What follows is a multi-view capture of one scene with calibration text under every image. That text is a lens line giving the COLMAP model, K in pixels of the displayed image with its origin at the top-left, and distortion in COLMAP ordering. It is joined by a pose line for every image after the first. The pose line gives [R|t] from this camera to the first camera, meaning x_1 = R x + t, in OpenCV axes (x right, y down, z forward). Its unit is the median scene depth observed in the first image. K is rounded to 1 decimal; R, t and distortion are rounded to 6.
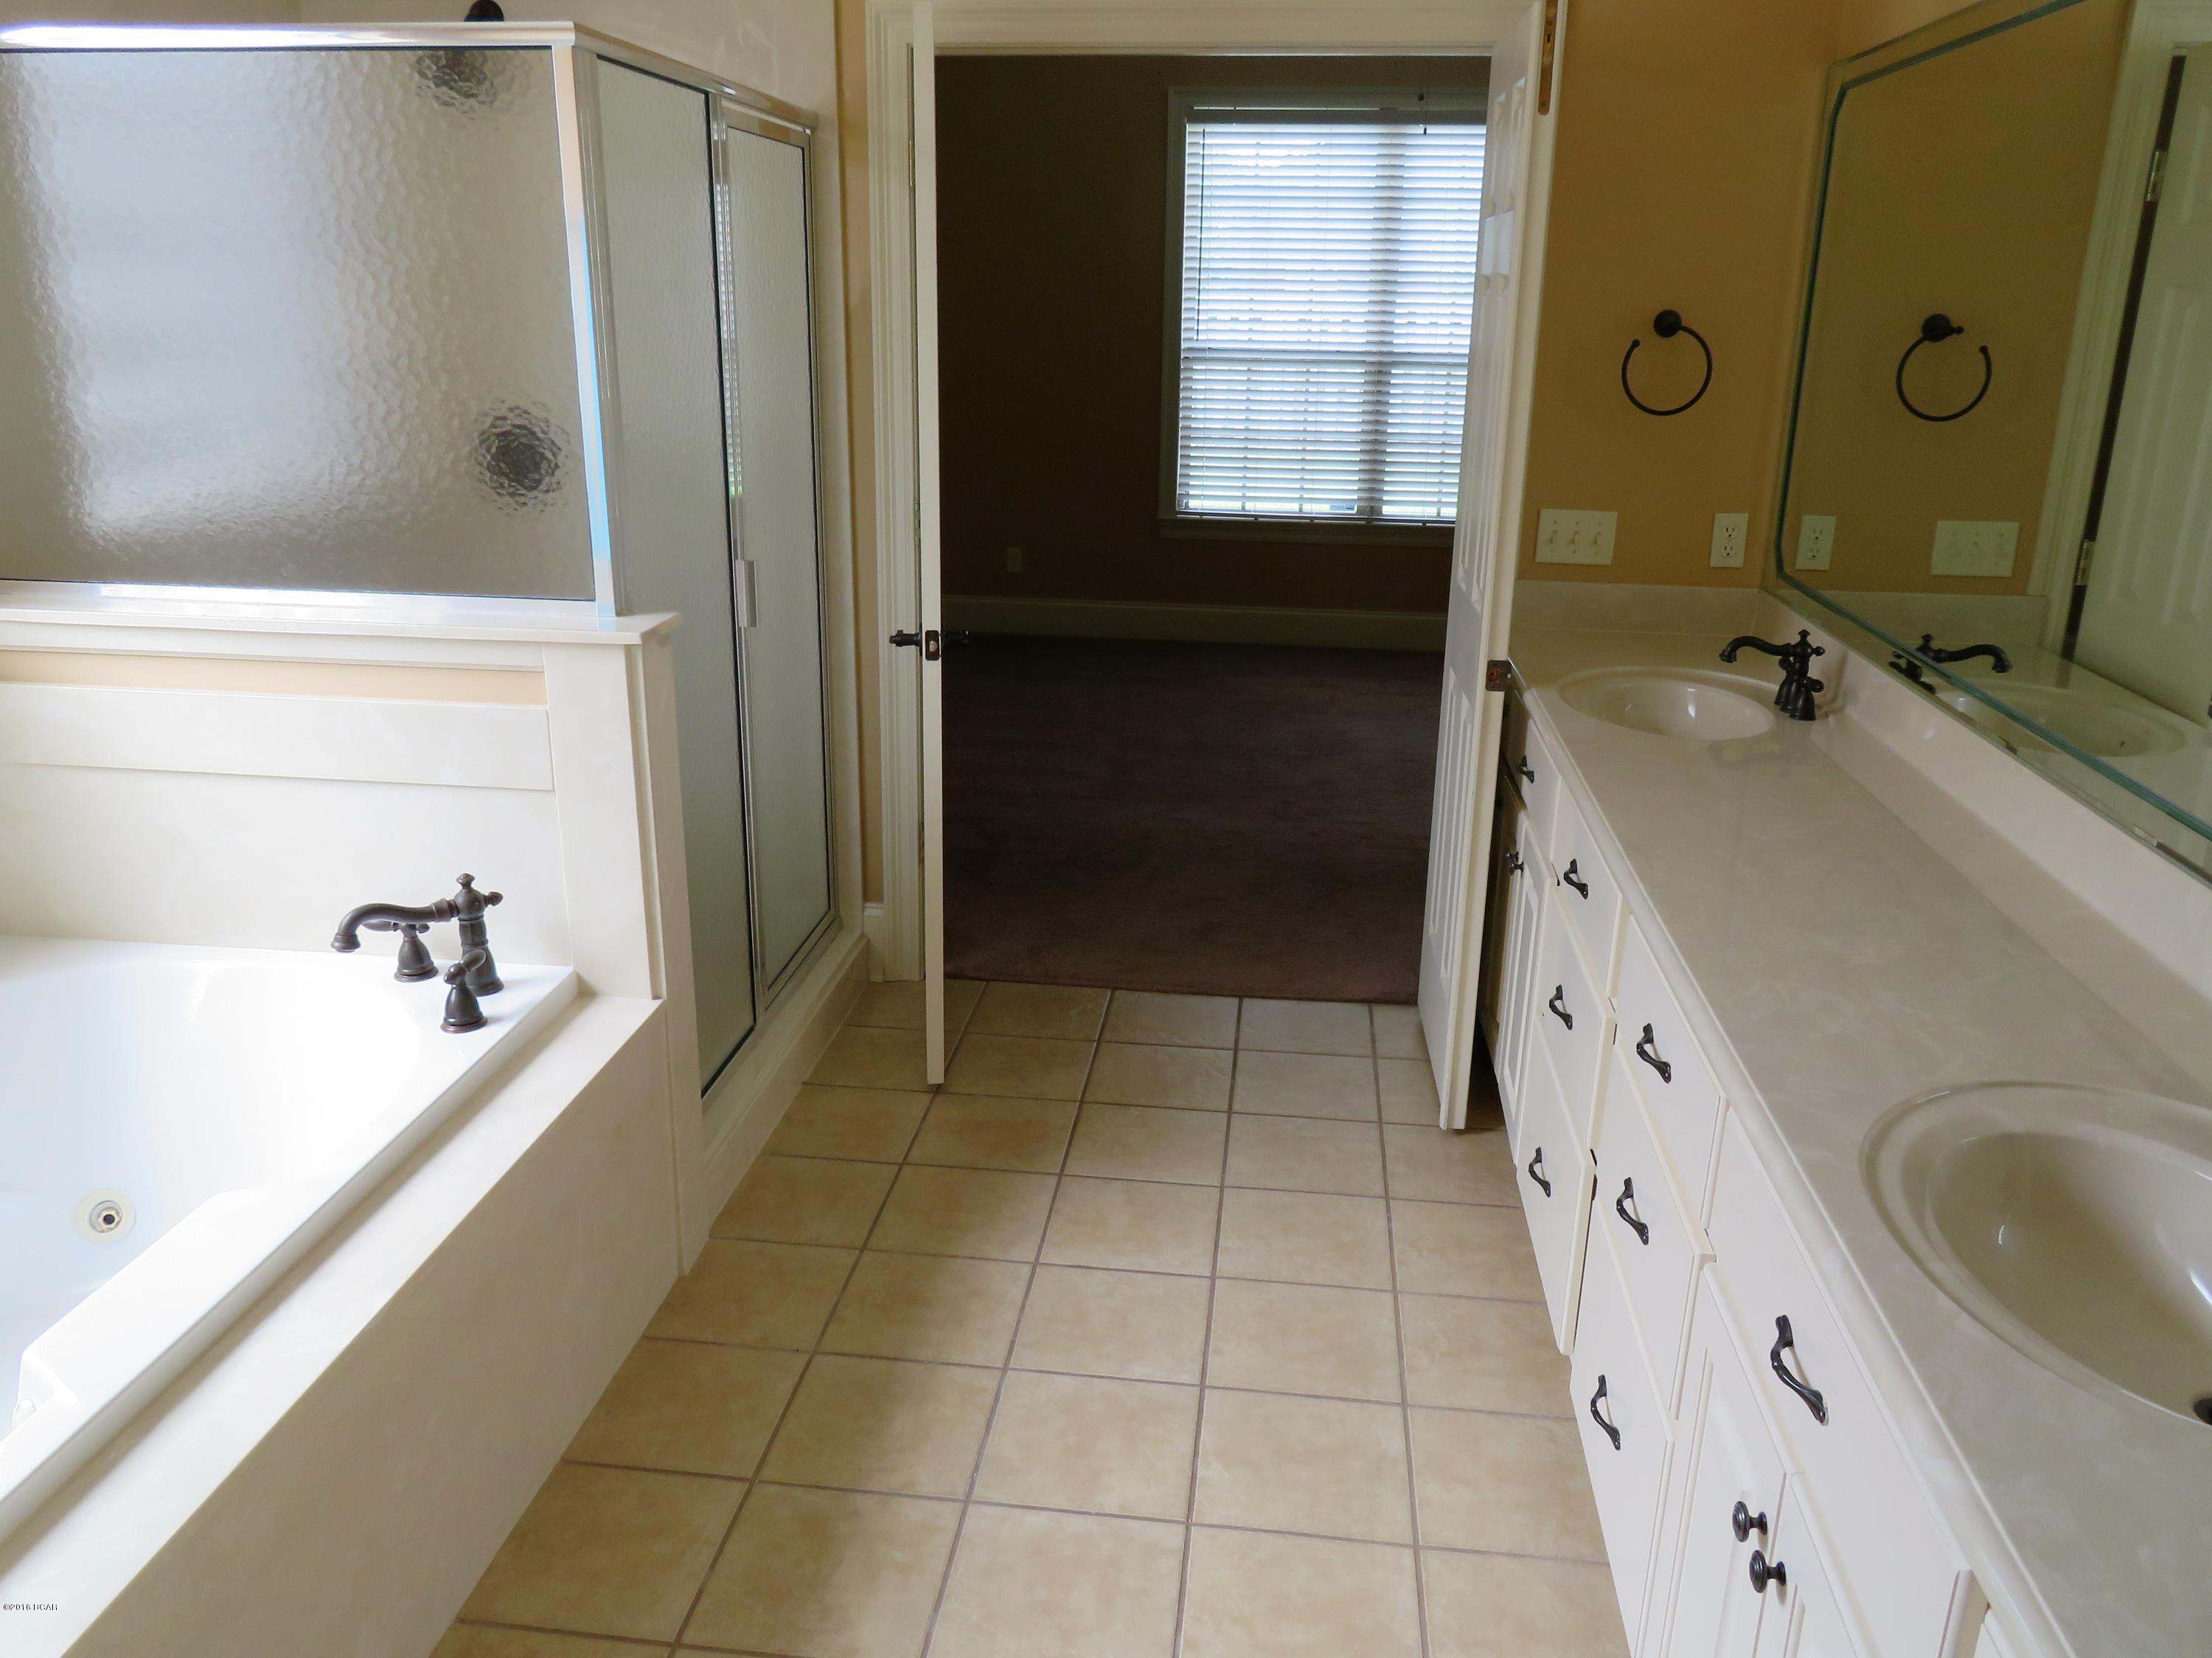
lens RADIAL K [[1717.7, 0, 1102.8], [0, 1717.7, 833.5], [0, 0, 1]] dist [-0.000753, -0.003555]
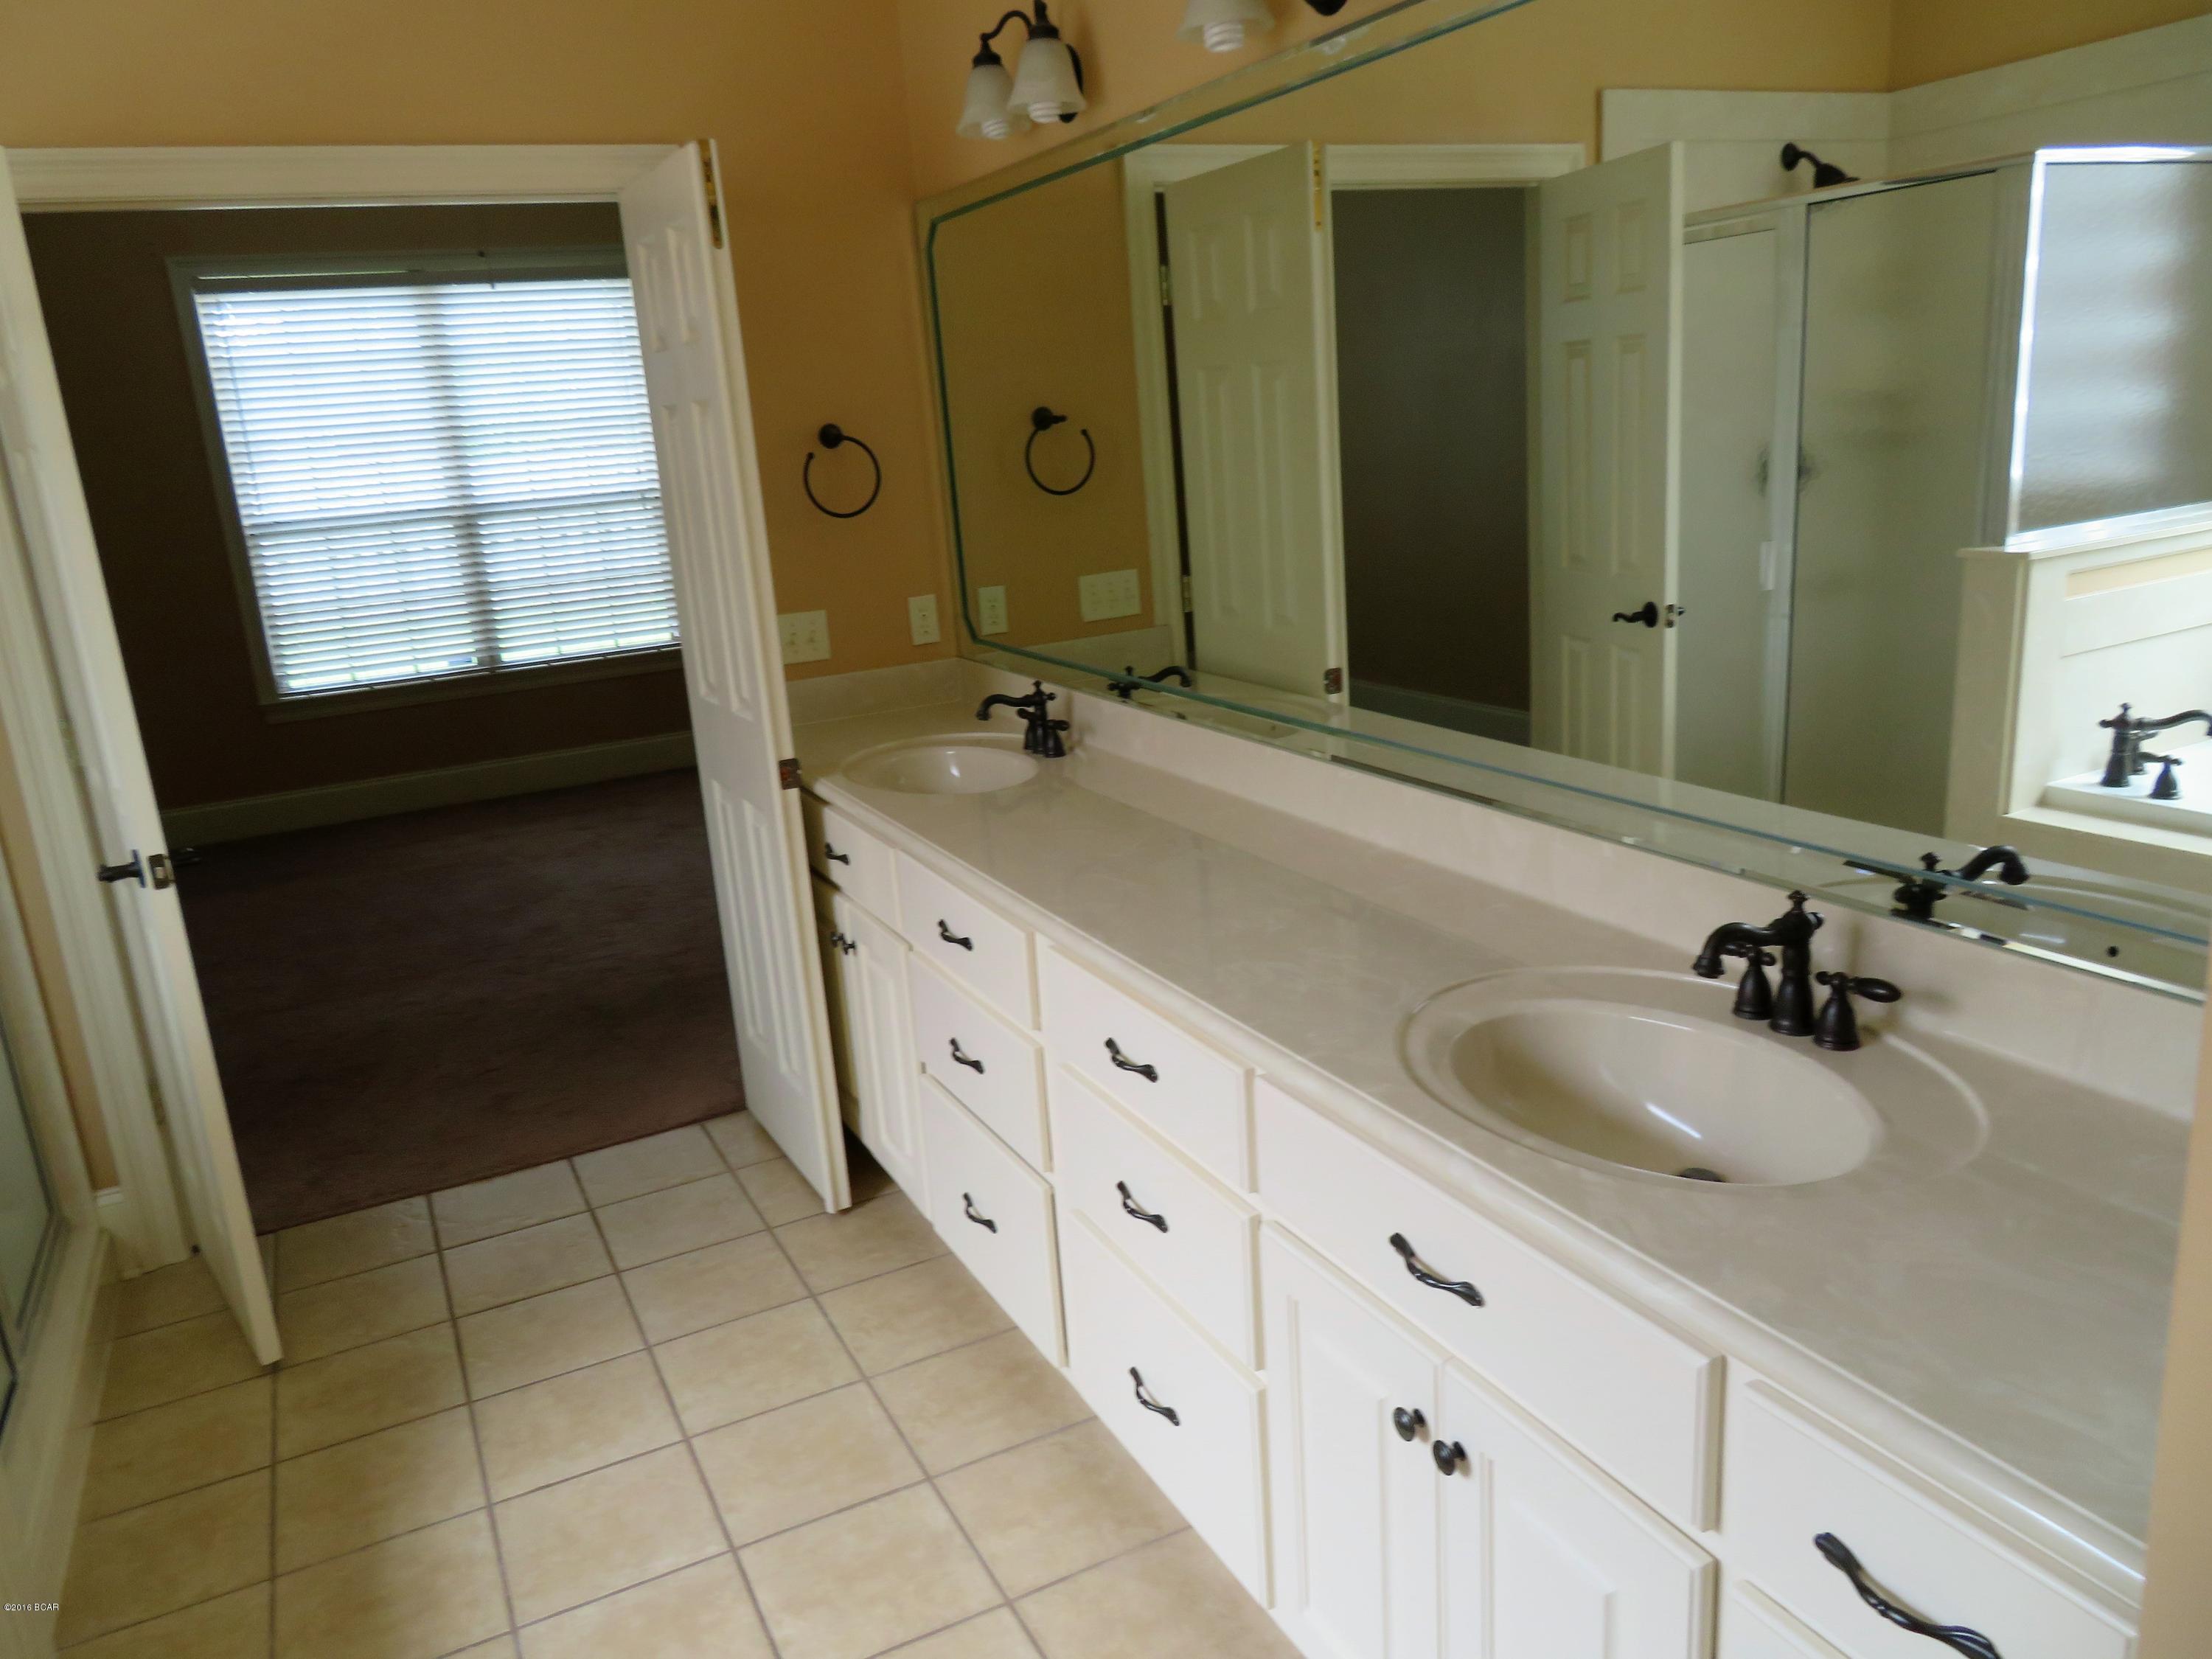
lens RADIAL K [[1601.7, 0, 1107.0], [0, 1601.7, 829.8], [0, 0, 1]] dist [-0.005506, -0.002255]
pose [[0.828897, -0.216470, 0.515820, -0.113611], [0.249922, 0.968254, 0.004728, -0.014219], [-0.500469, 0.124995, 0.856684, 0.068274]]
